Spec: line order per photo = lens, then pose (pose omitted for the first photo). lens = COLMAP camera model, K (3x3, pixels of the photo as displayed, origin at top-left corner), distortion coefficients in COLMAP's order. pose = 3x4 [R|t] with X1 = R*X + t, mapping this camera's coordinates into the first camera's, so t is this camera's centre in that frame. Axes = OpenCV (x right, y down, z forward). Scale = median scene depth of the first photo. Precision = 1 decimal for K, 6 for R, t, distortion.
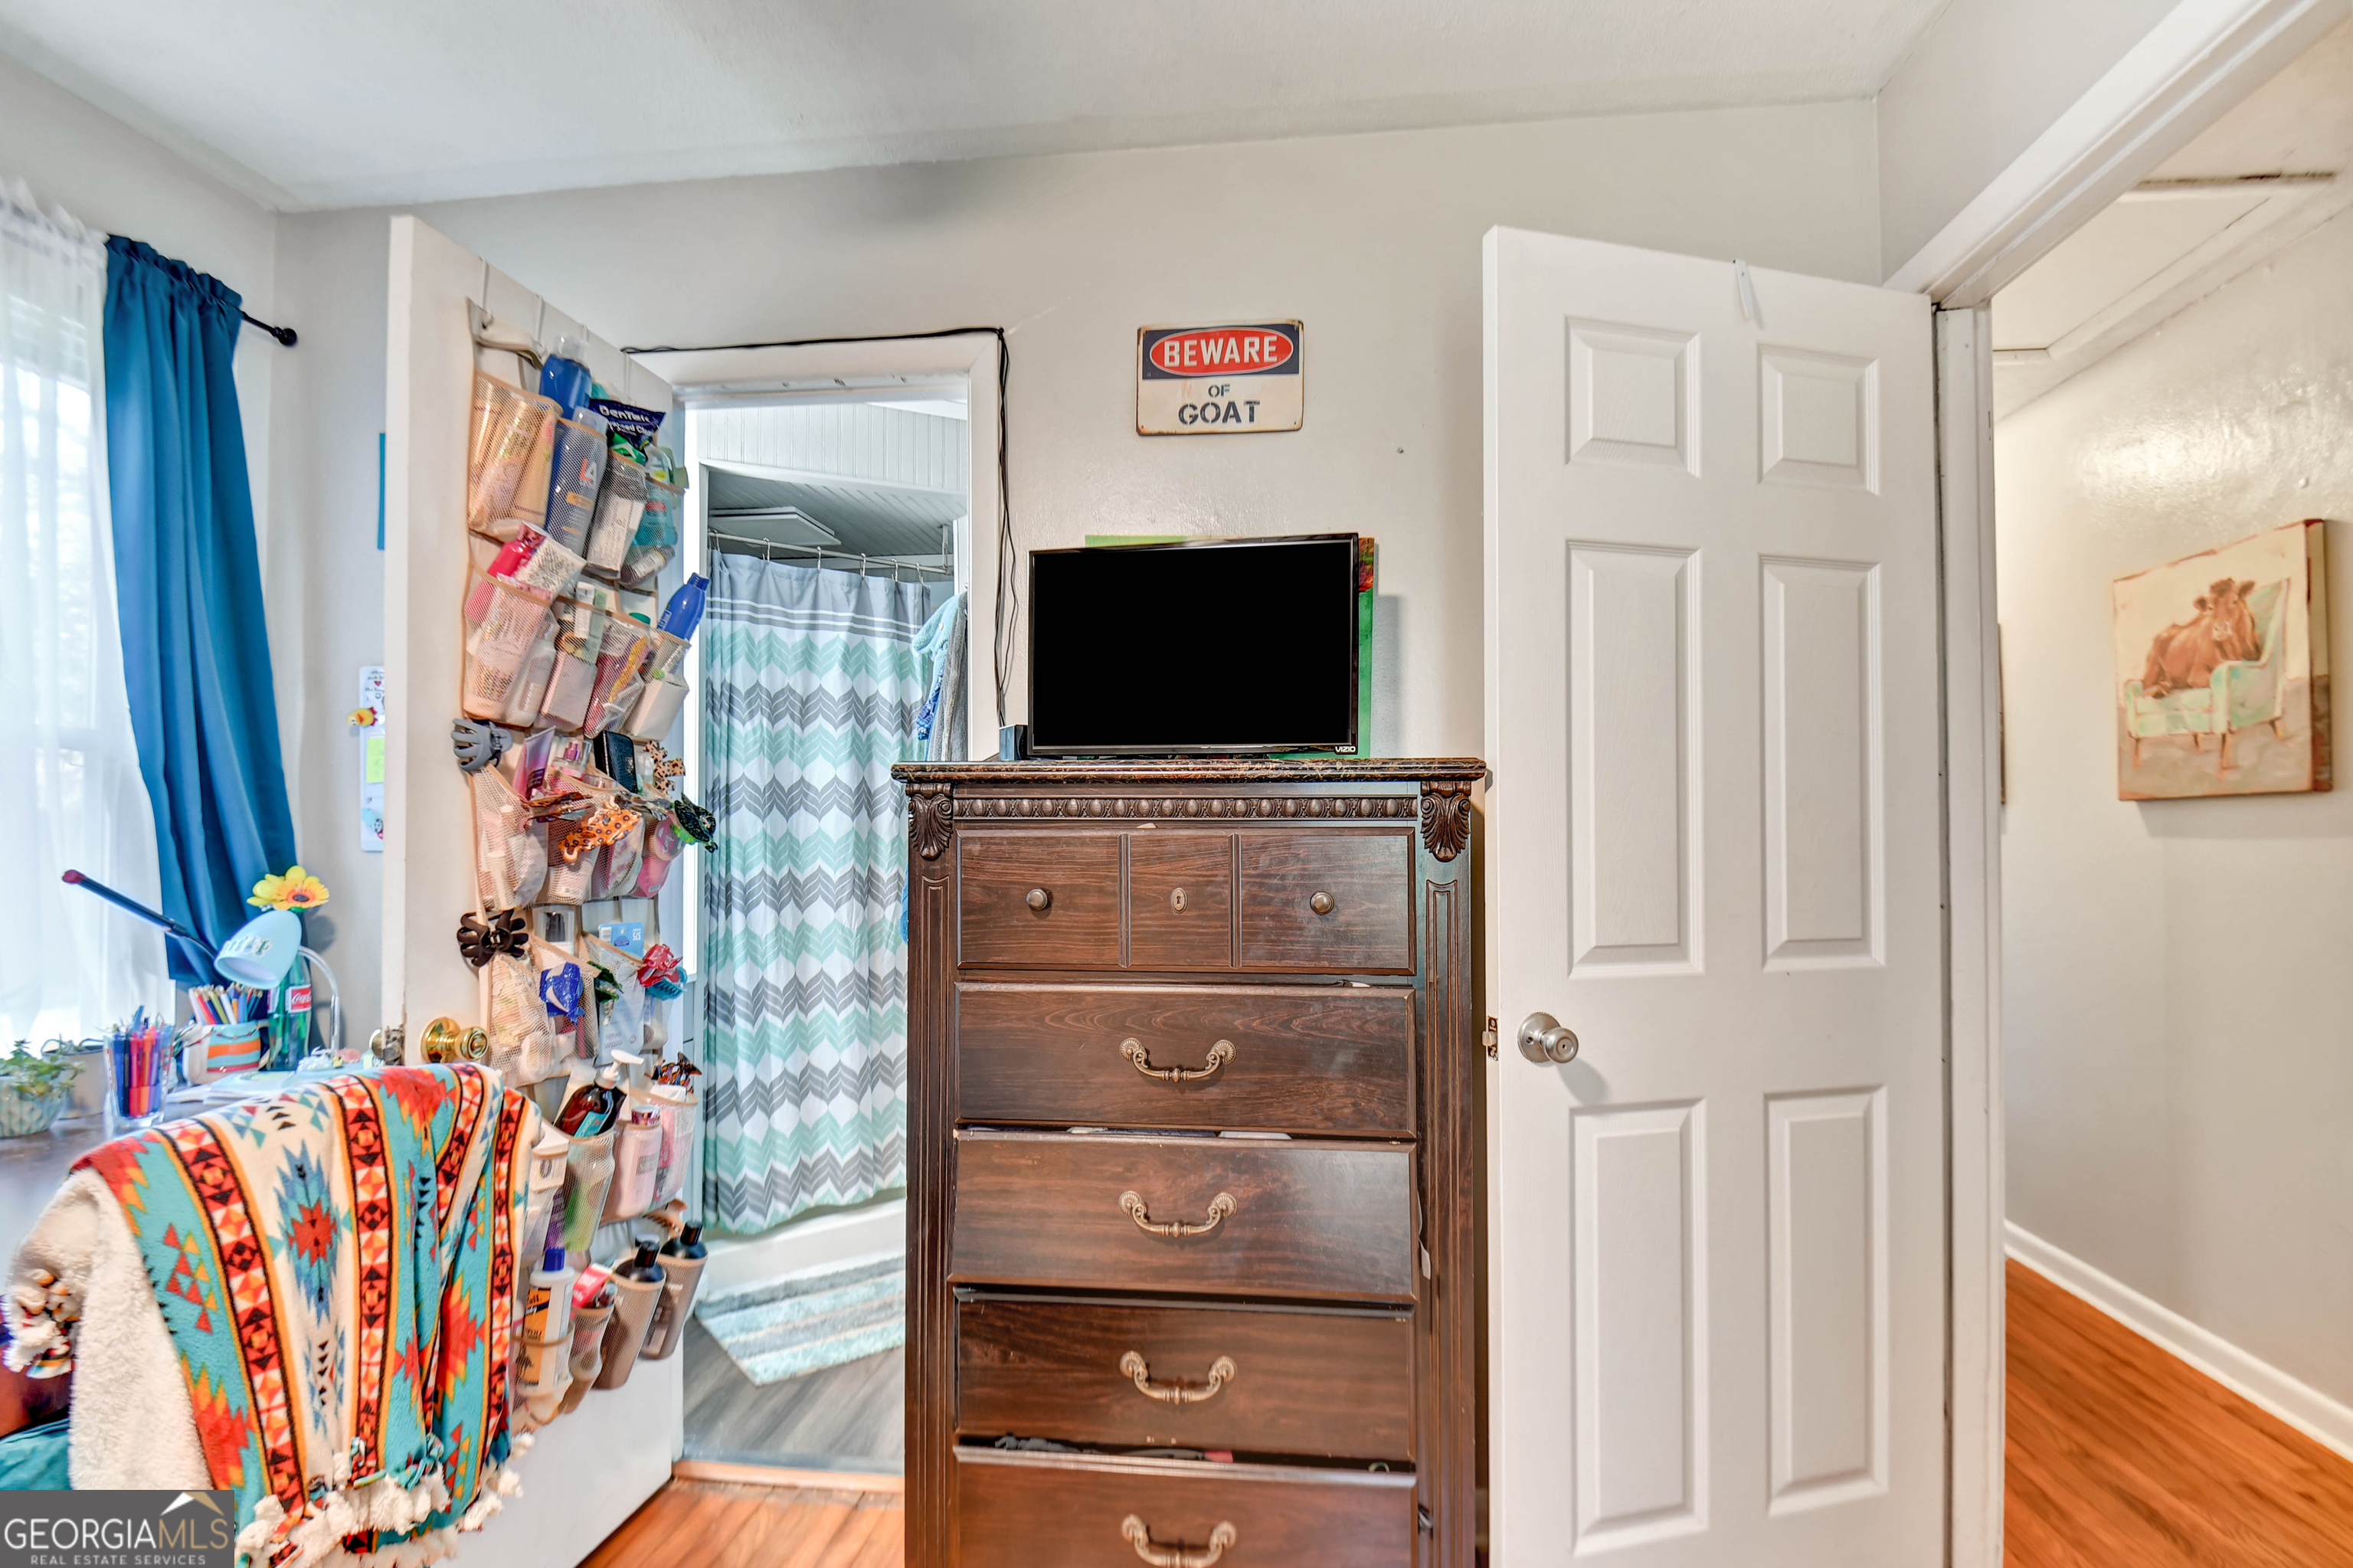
lens RADIAL K [[1123.5, 0, 1159.0], [0, 1123.5, 811.5], [0, 0, 1]] dist [0.017440, -0.031093]
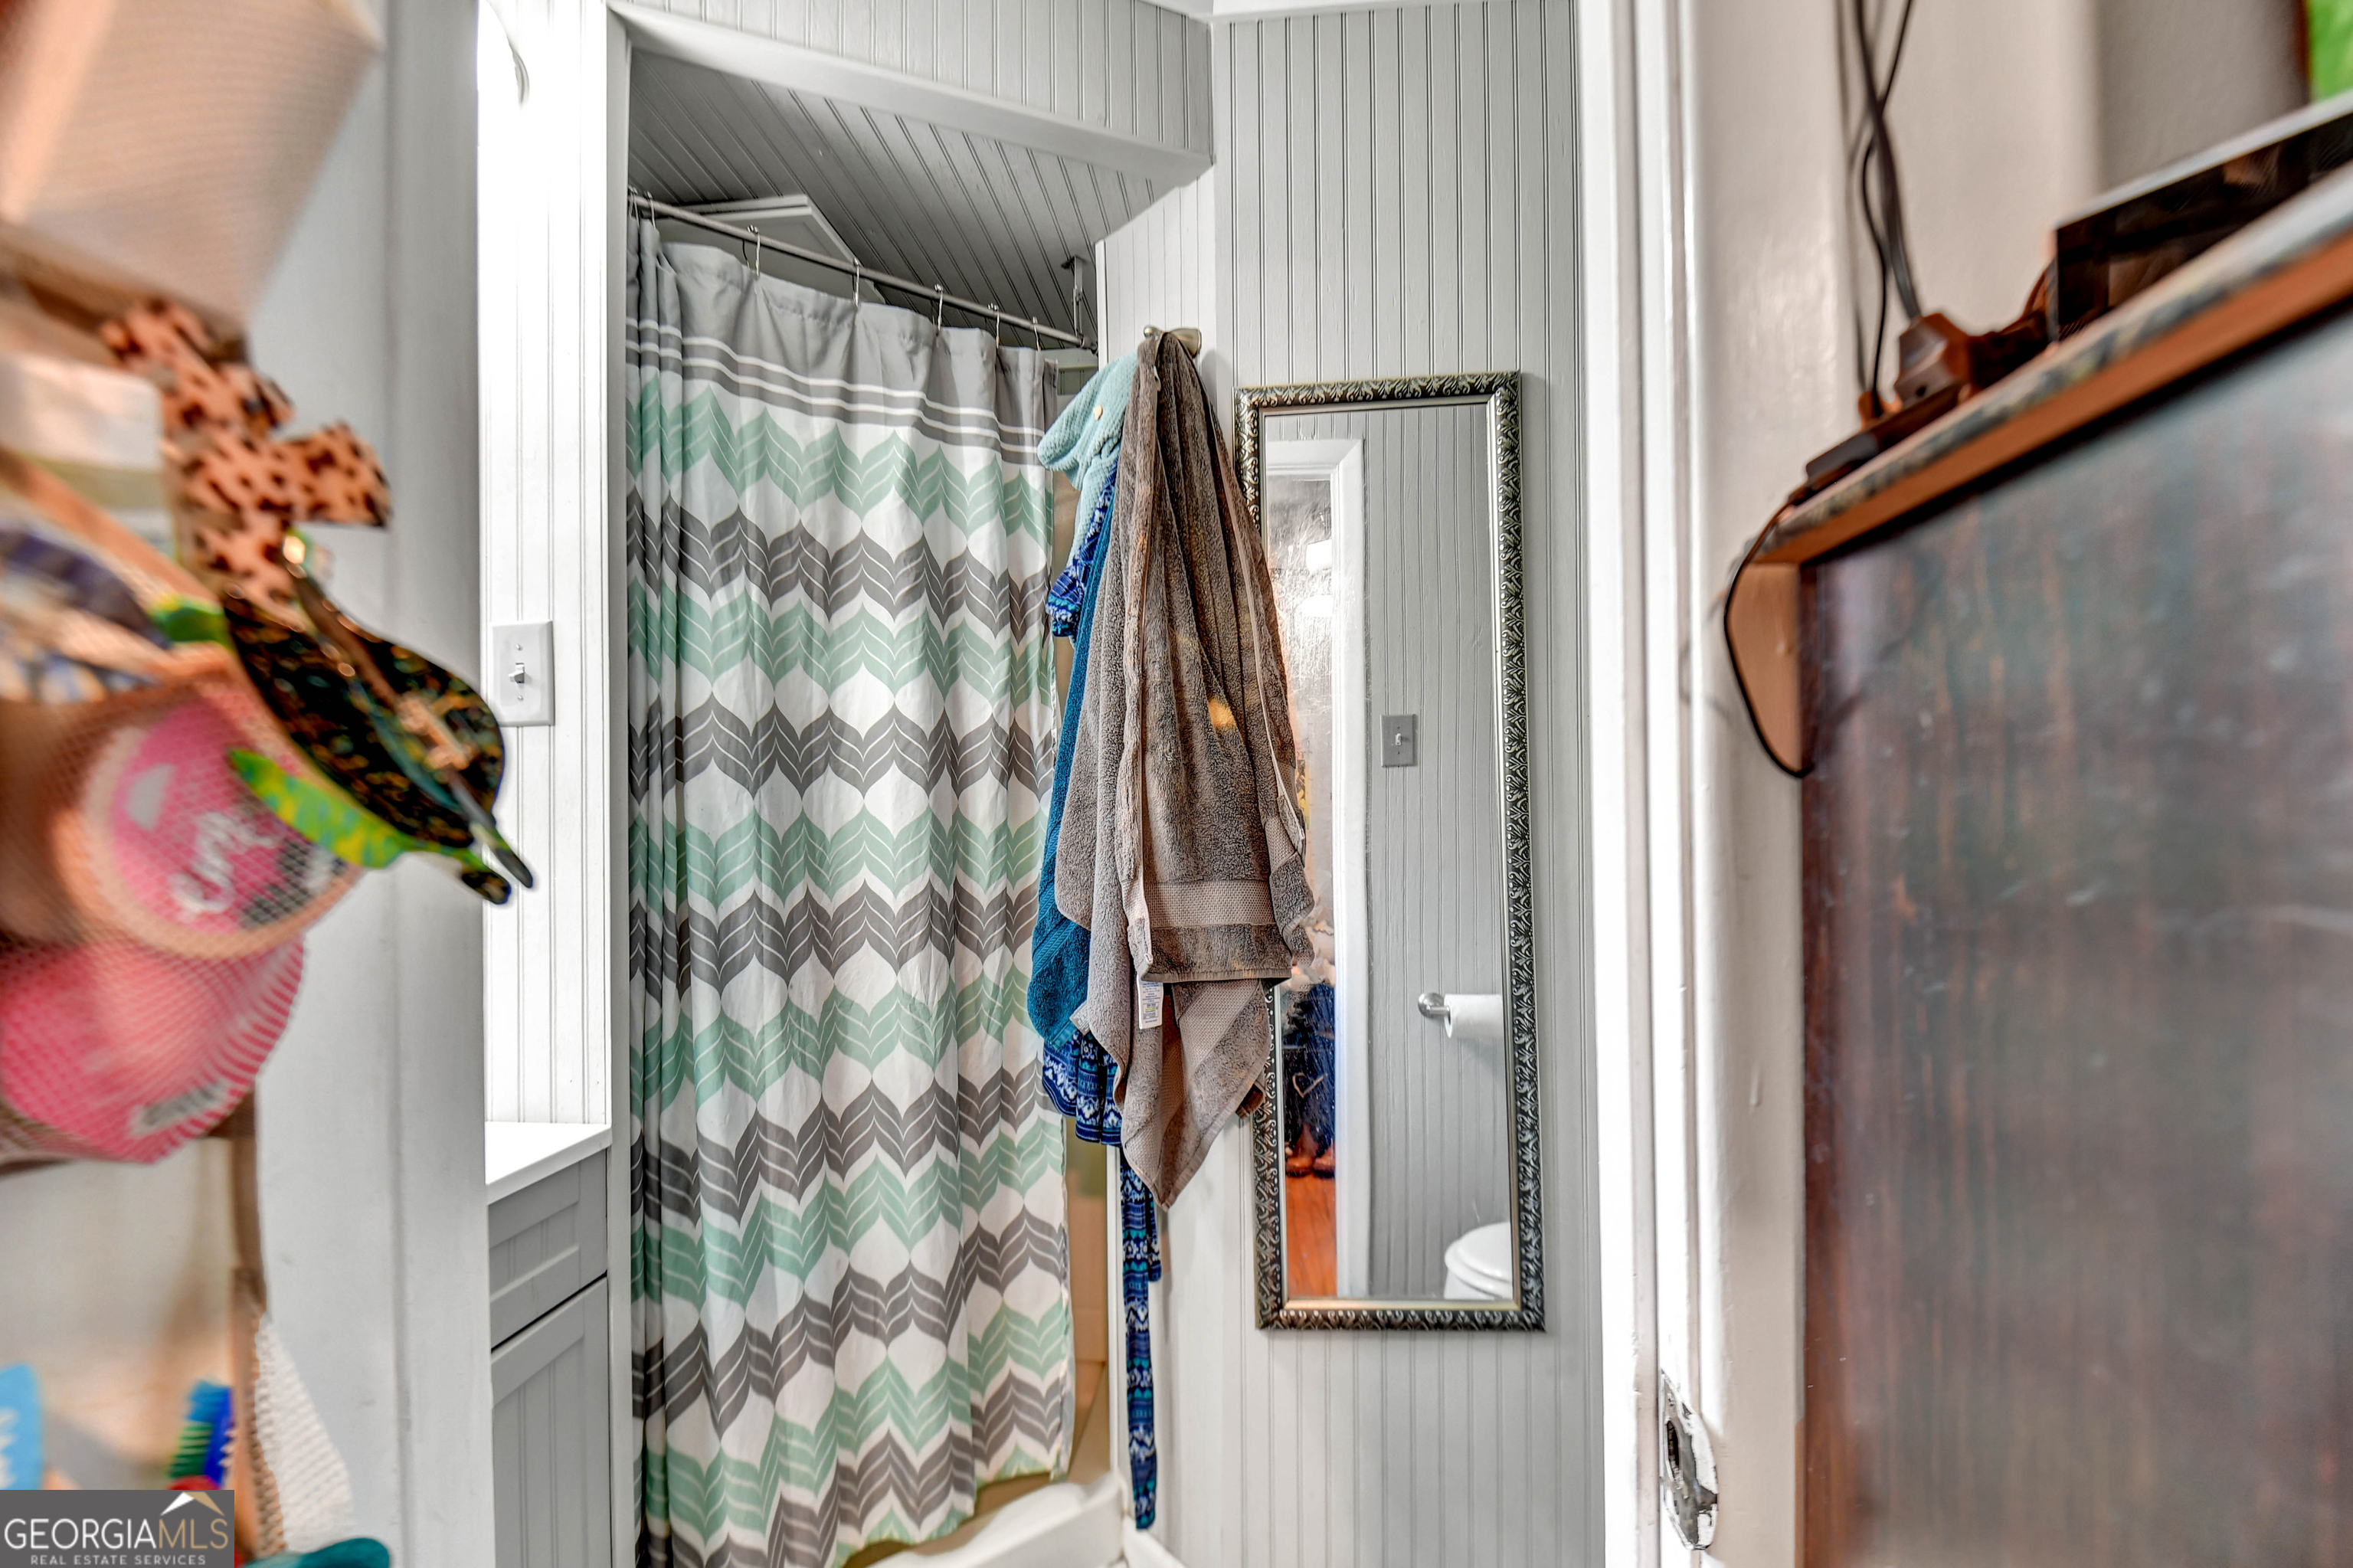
lens RADIAL K [[1123.5, 0, 1159.0], [0, 1123.5, 811.5], [0, 0, 1]] dist [0.017440, -0.031093]
pose [[0.999897, -0.009482, 0.010742, -0.175628], [0.009380, 0.999911, 0.009500, 0.012501], [-0.010831, -0.009399, 0.999897, 0.493853]]
